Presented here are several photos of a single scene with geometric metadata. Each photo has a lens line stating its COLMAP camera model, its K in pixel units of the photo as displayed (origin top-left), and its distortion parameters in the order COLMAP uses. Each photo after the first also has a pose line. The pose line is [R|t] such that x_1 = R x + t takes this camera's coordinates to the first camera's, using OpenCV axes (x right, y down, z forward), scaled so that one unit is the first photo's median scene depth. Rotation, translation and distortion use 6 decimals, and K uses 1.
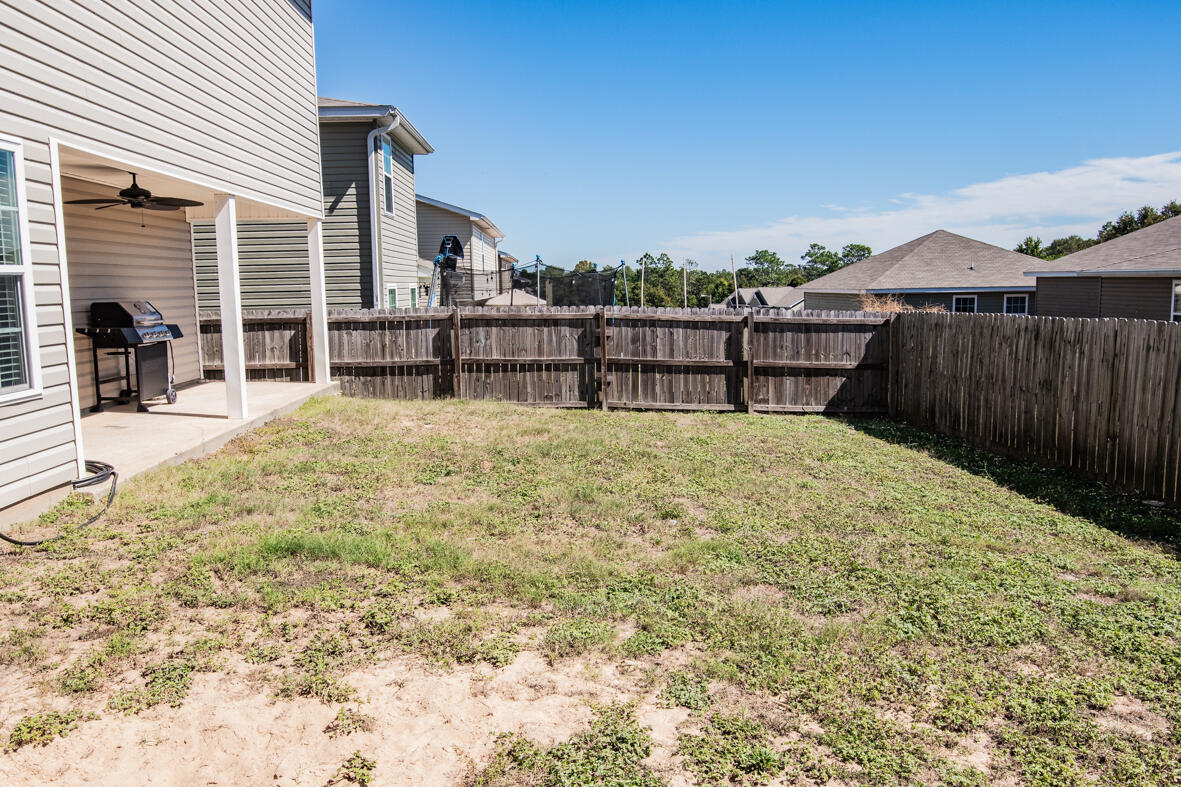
lens RADIAL K [[834.9, 0, 583.1], [0, 834.9, 388.9], [0, 0, 1]] dist [-0.010523, -0.009851]
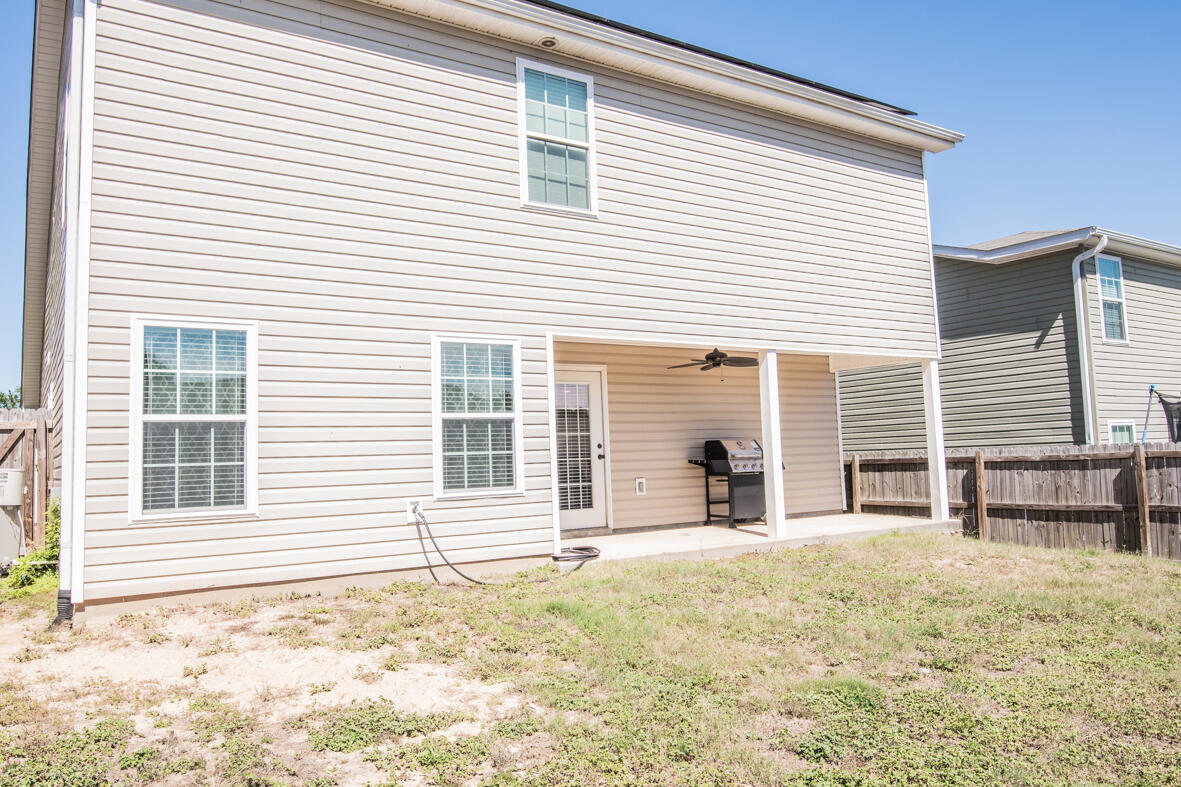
lens RADIAL K [[834.9, 0, 581.6], [0, 834.9, 391.6], [0, 0, 1]] dist [-0.010523, -0.009851]
pose [[0.526228, -0.071114, -0.847365, 0.259723], [-0.078837, 0.988125, -0.131886, 0.005164], [0.846681, 0.136206, 0.514372, 0.087545]]
